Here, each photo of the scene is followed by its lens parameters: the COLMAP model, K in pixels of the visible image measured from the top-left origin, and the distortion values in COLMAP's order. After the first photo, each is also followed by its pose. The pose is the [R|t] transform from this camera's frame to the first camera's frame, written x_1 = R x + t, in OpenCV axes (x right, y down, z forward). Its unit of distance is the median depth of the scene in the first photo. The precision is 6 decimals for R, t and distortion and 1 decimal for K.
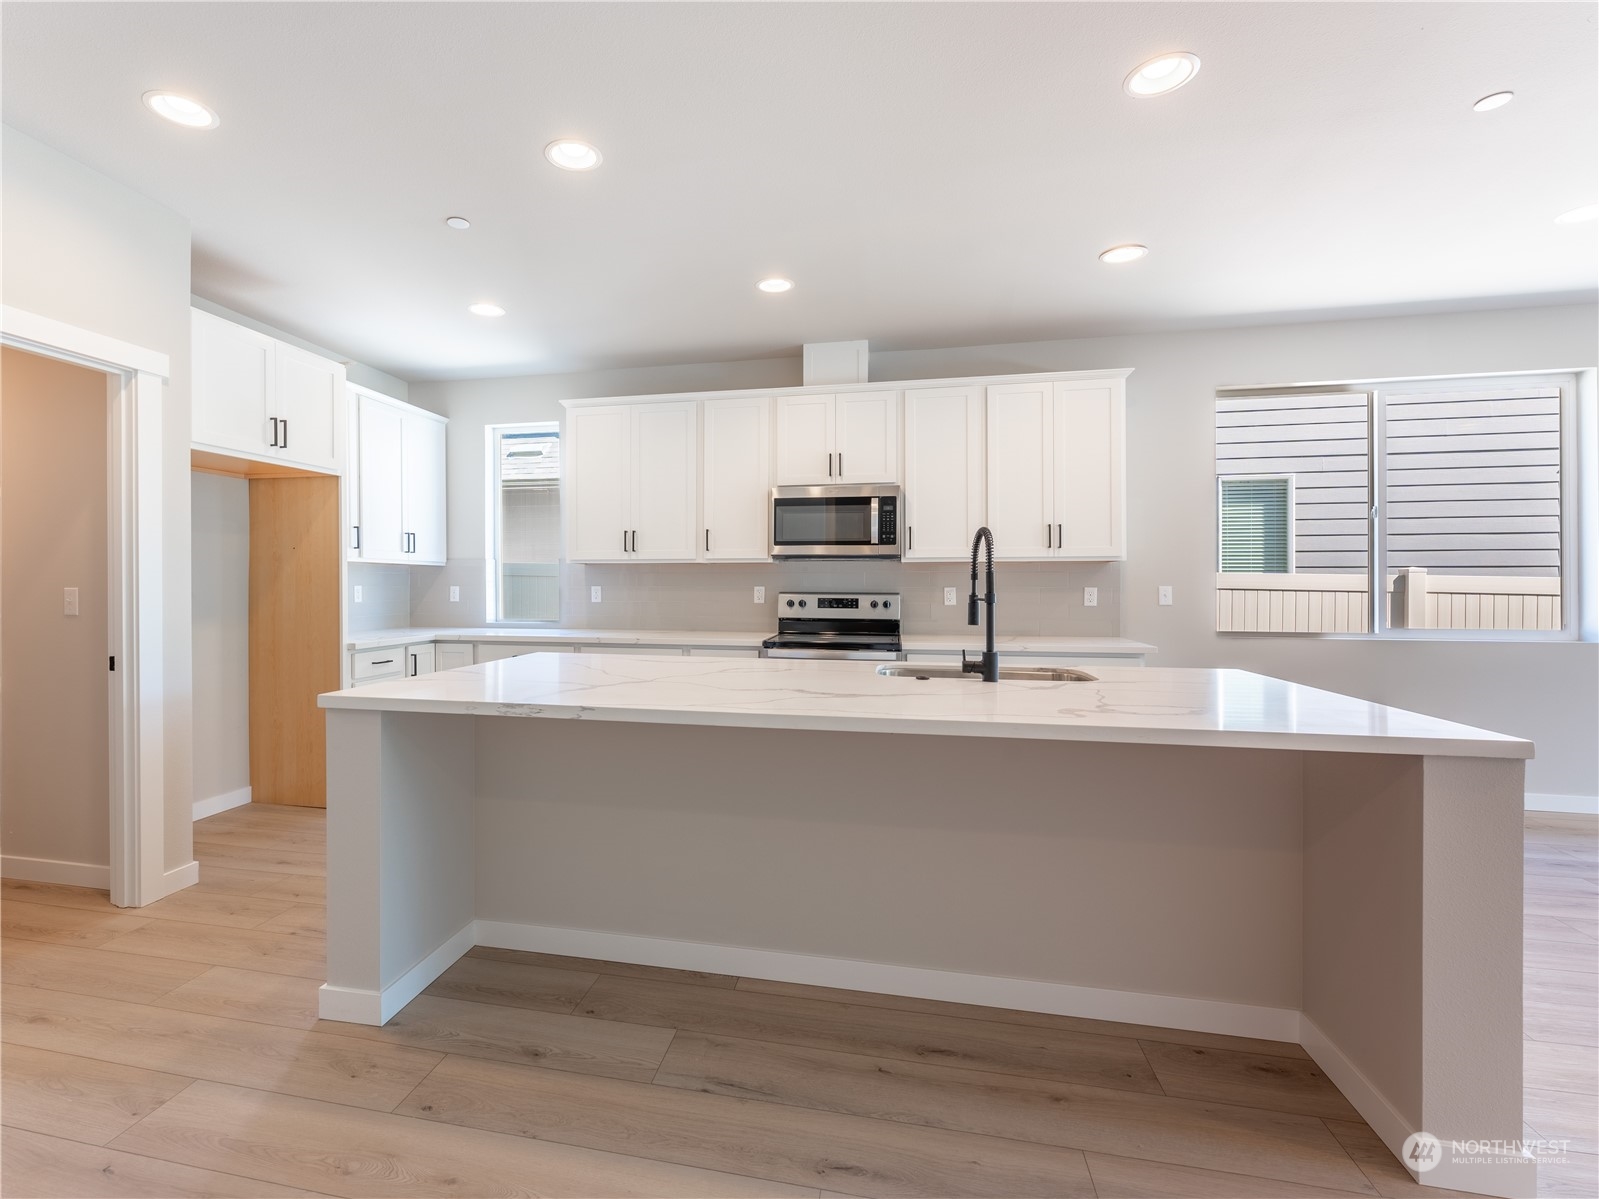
lens RADIAL K [[719.5, 0, 788.2], [0, 719.5, 585.3], [0, 0, 1]] dist [-0.000151, 0.000600]
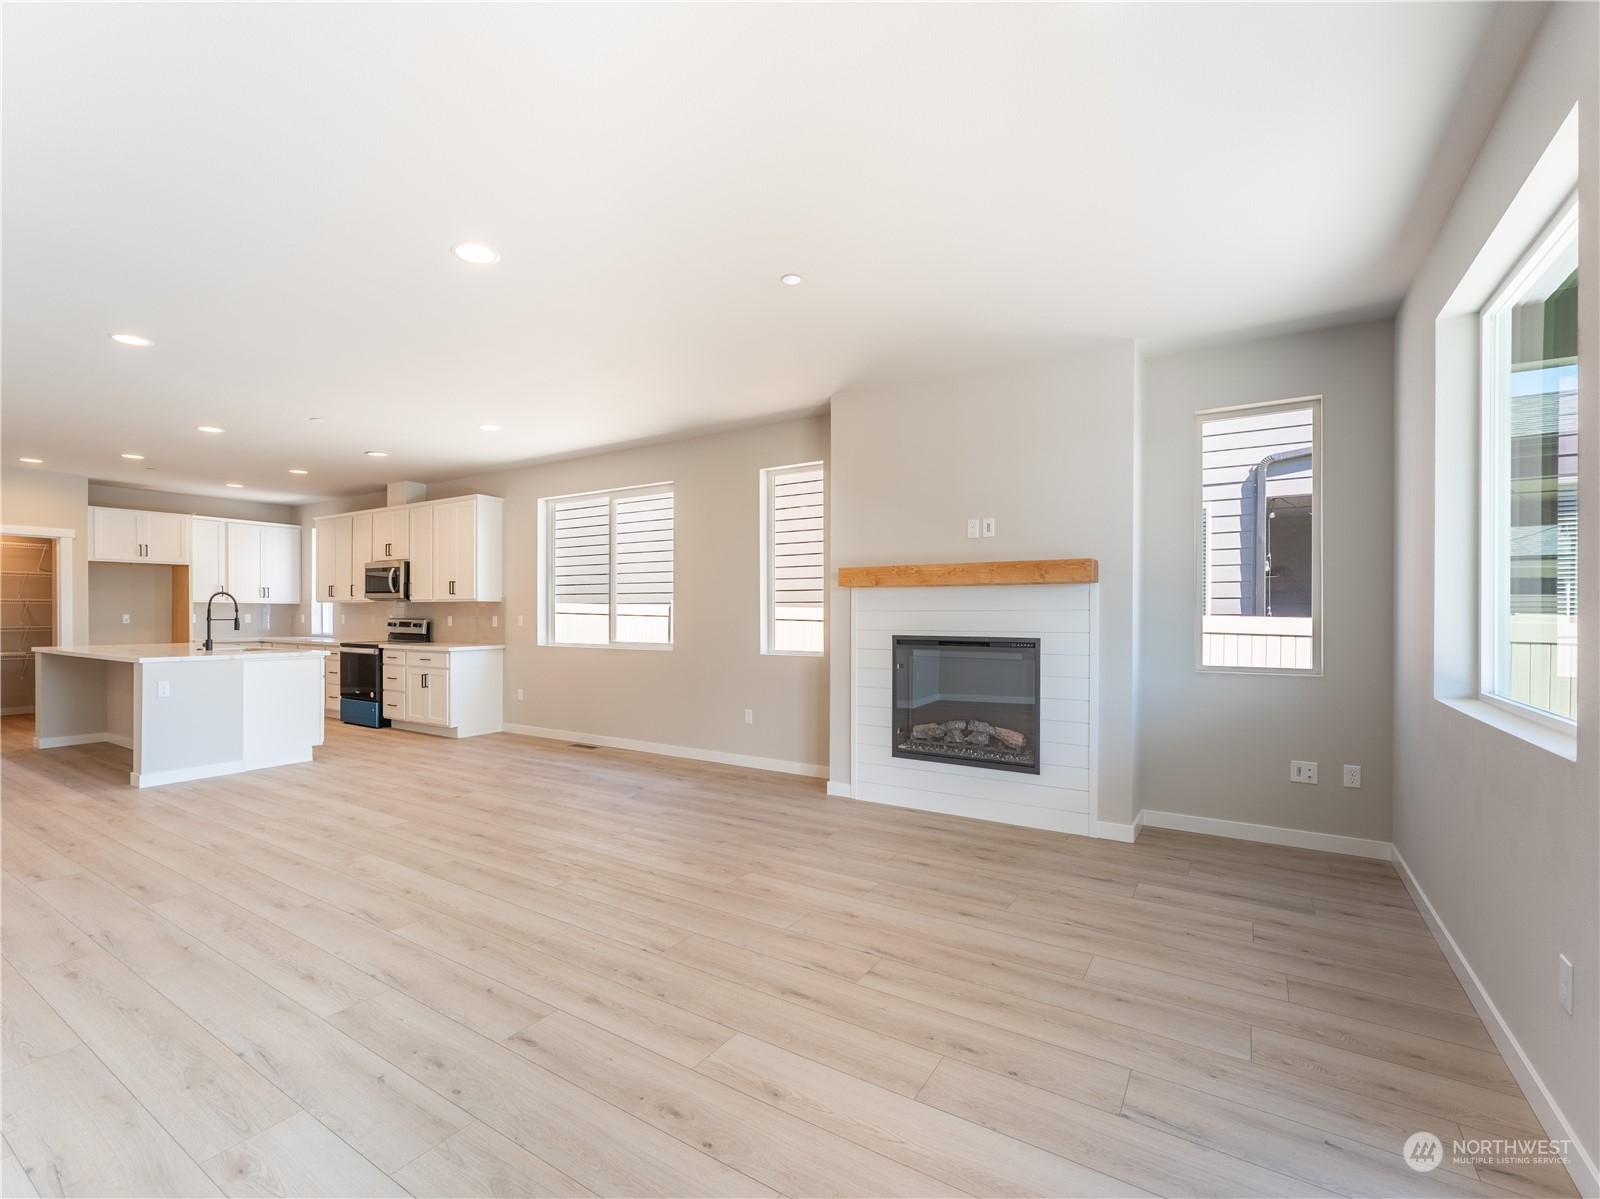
lens RADIAL K [[719.9, 0, 774.2], [0, 719.9, 625.8], [0, 0, 1]] dist [-0.000151, 0.000600]
pose [[0.925739, 0.008602, -0.378065, 1.694961], [-0.004334, 0.999917, 0.012137, 0.002300], [0.378138, -0.009597, 0.925700, -0.346254]]
